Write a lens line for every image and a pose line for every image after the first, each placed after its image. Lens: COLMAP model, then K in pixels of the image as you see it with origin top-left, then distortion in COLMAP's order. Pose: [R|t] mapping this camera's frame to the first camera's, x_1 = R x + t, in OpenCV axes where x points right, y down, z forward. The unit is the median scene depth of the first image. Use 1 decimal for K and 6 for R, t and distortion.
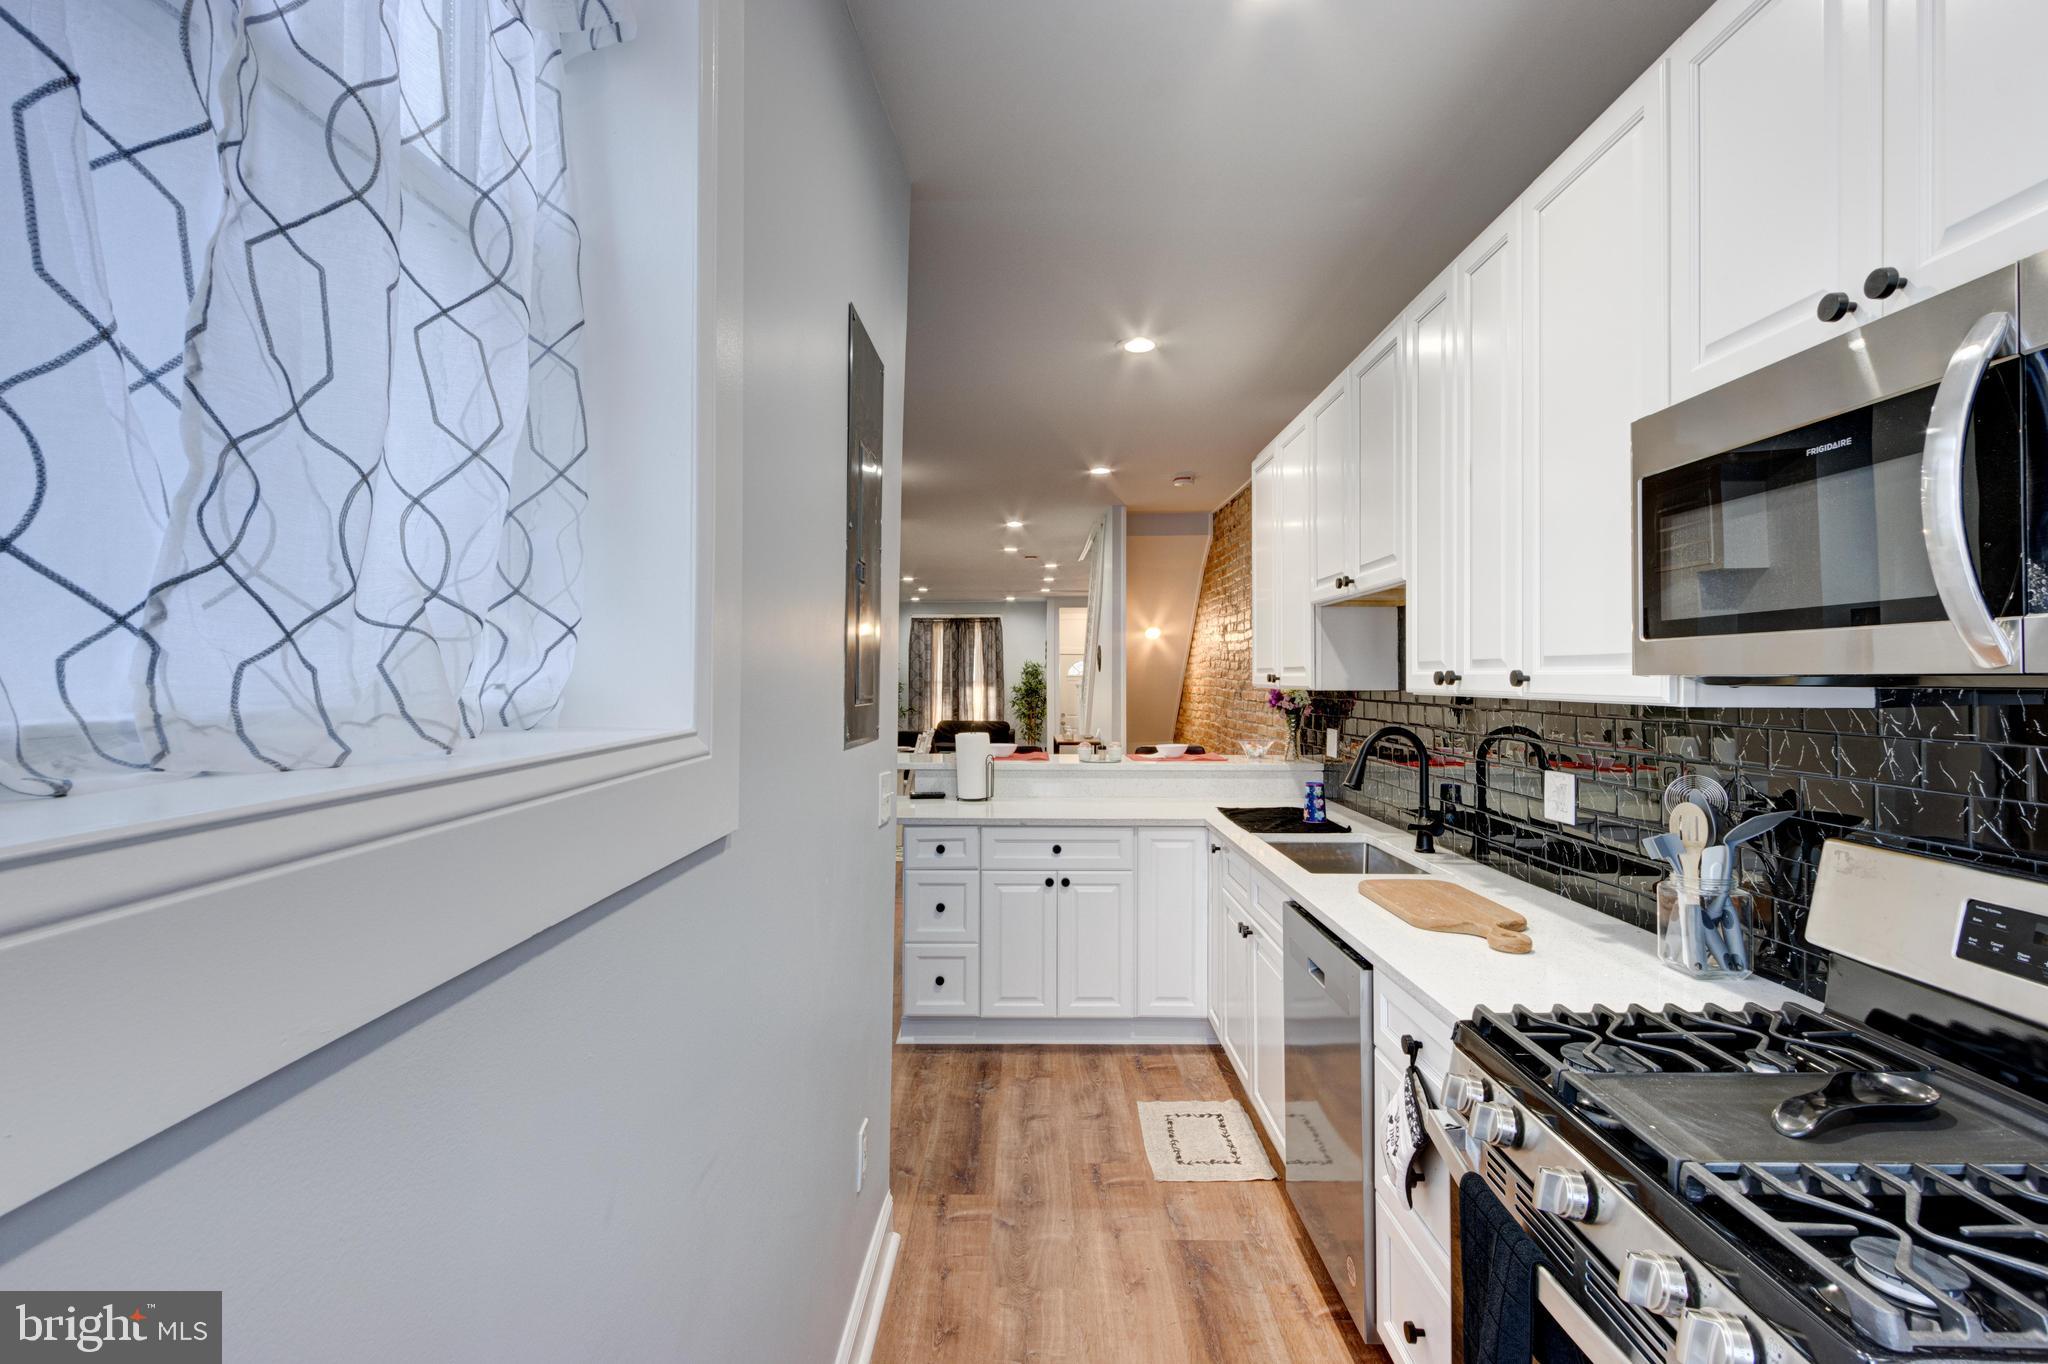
lens RADIAL K [[949.2, 0, 1017.2], [0, 949.2, 665.2], [0, 0, 1]] dist [-0.002444, -0.002166]
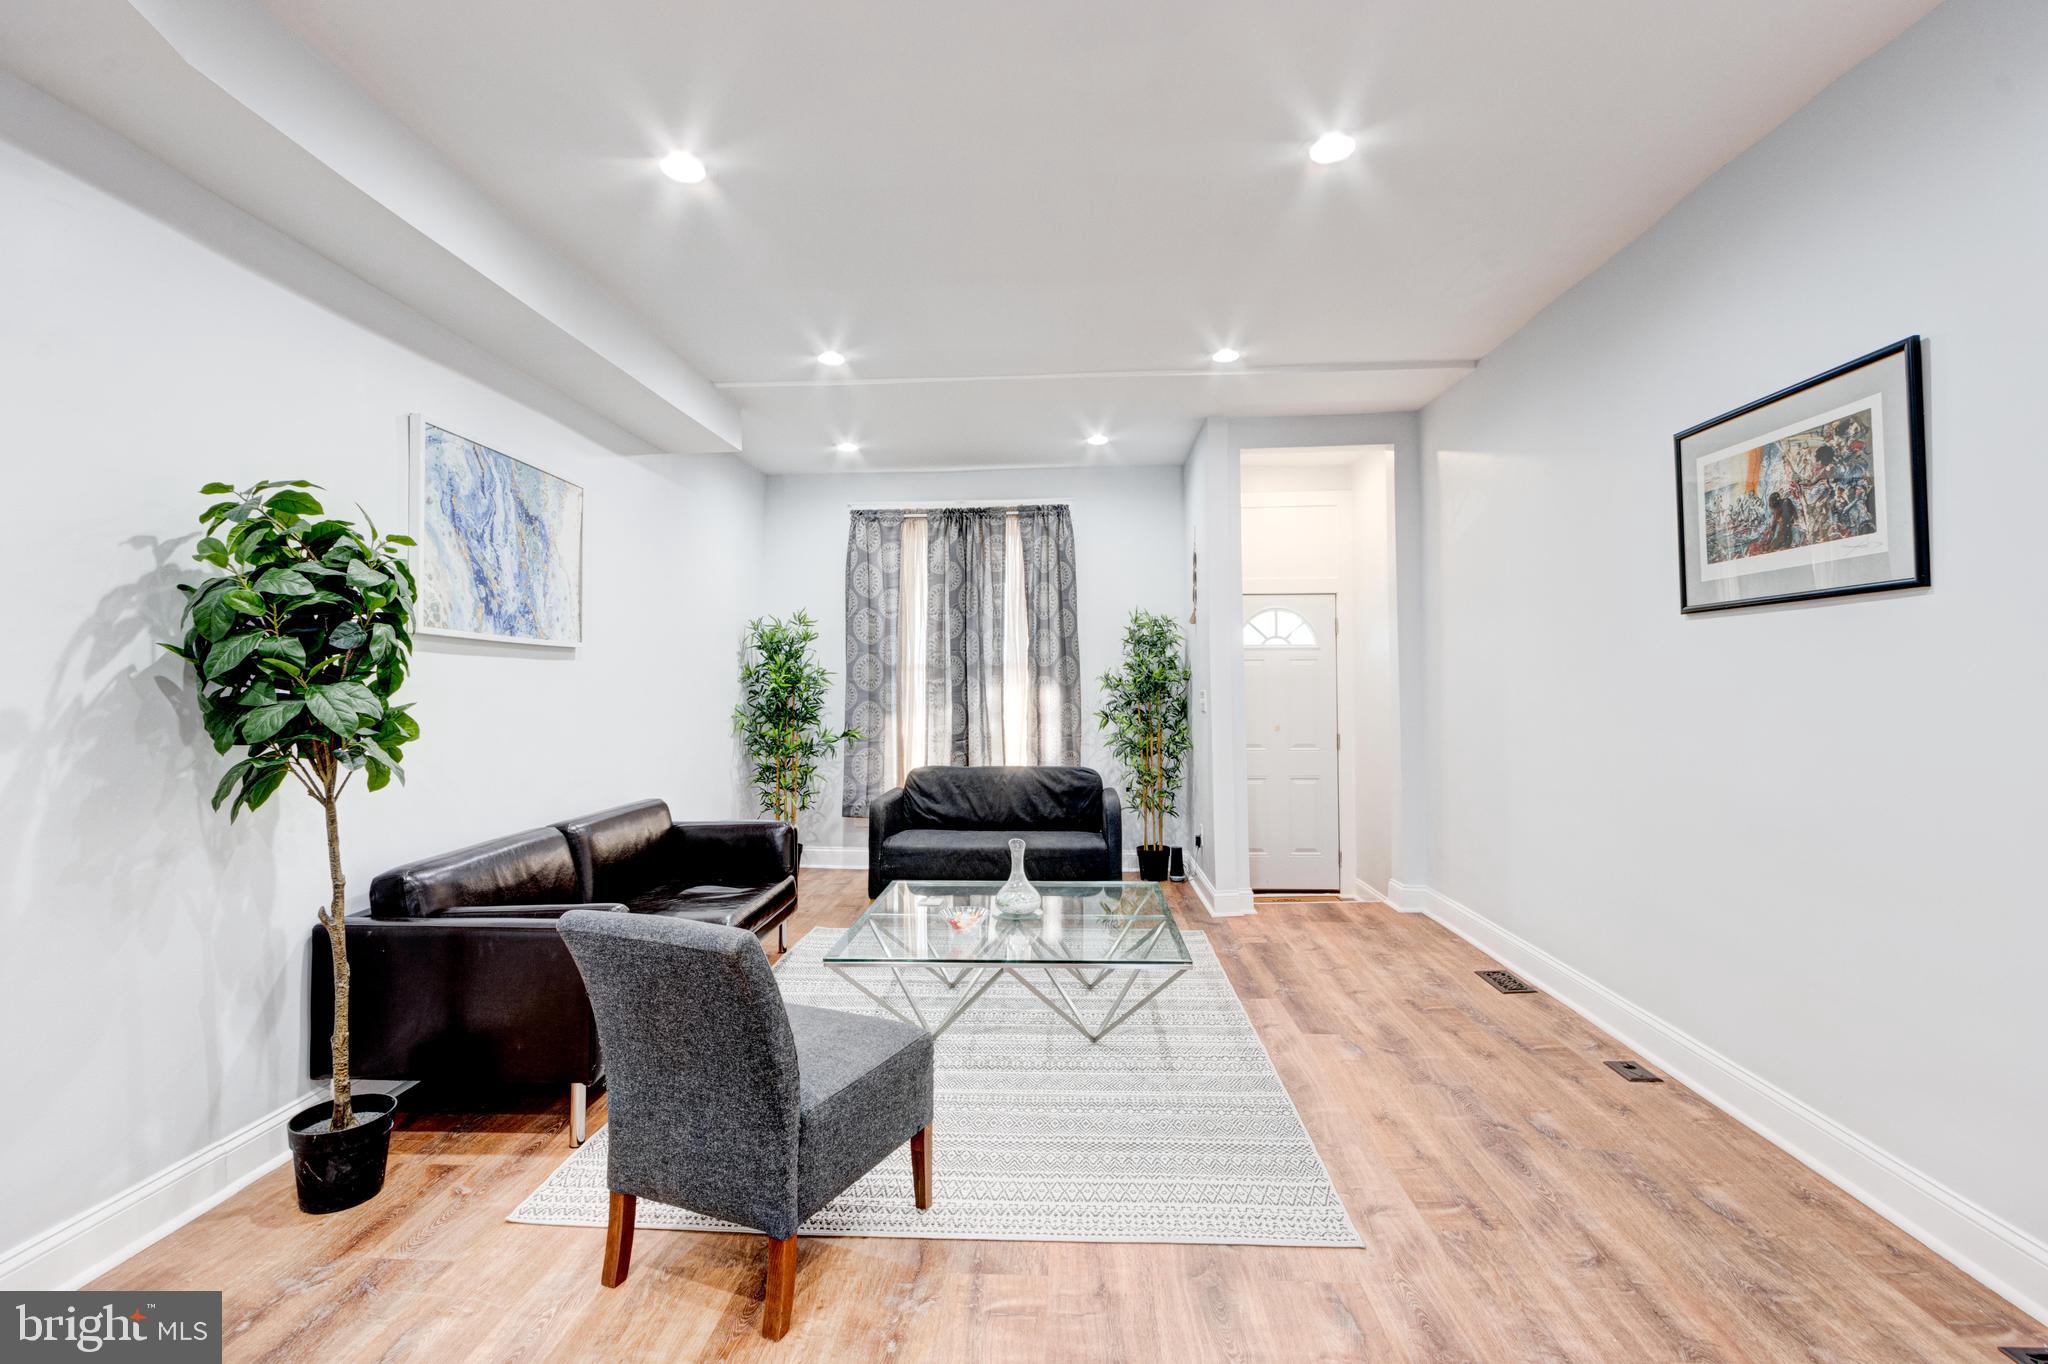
lens RADIAL K [[943.9, 0, 1022.6], [0, 943.9, 659.5], [0, 0, 1]] dist [0.002593, 0.000102]
pose [[0.999184, -0.012448, -0.038417, -0.113356], [0.012044, 0.999870, -0.010735, 0.097514], [0.038545, 0.010264, 0.999204, 2.998260]]
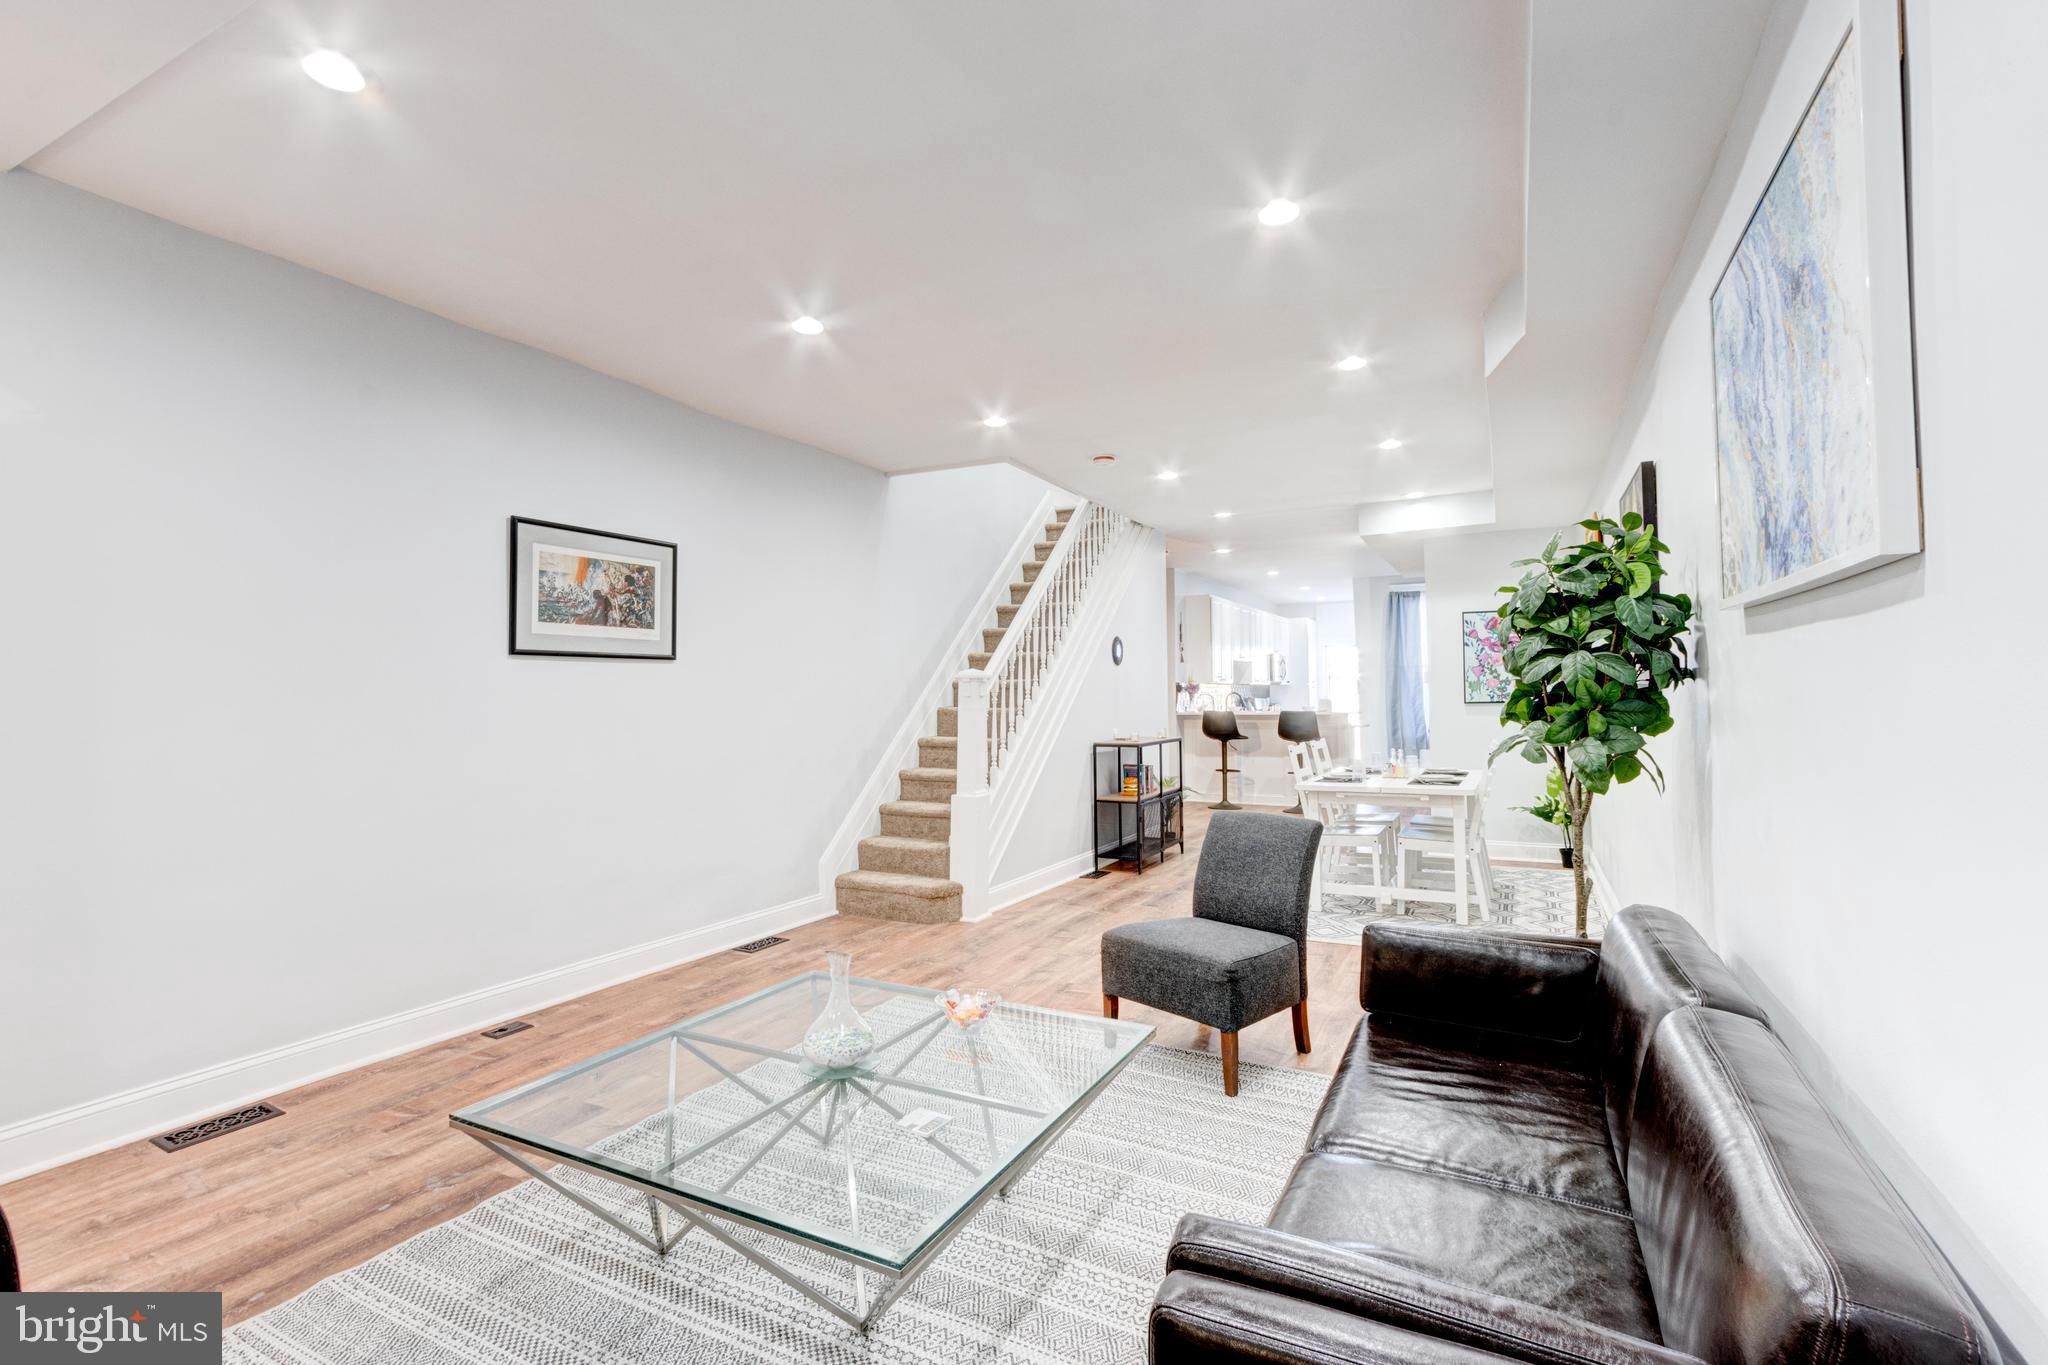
lens RADIAL K [[953.9, 0, 1010.6], [0, 953.9, 662.2], [0, 0, 1]] dist [0.002146, 0.000235]
pose [[-0.886723, 0.022896, 0.461735, -0.621652], [0.001185, 0.998882, -0.047255, 0.118852], [-0.462300, -0.041355, -0.885758, 4.716258]]
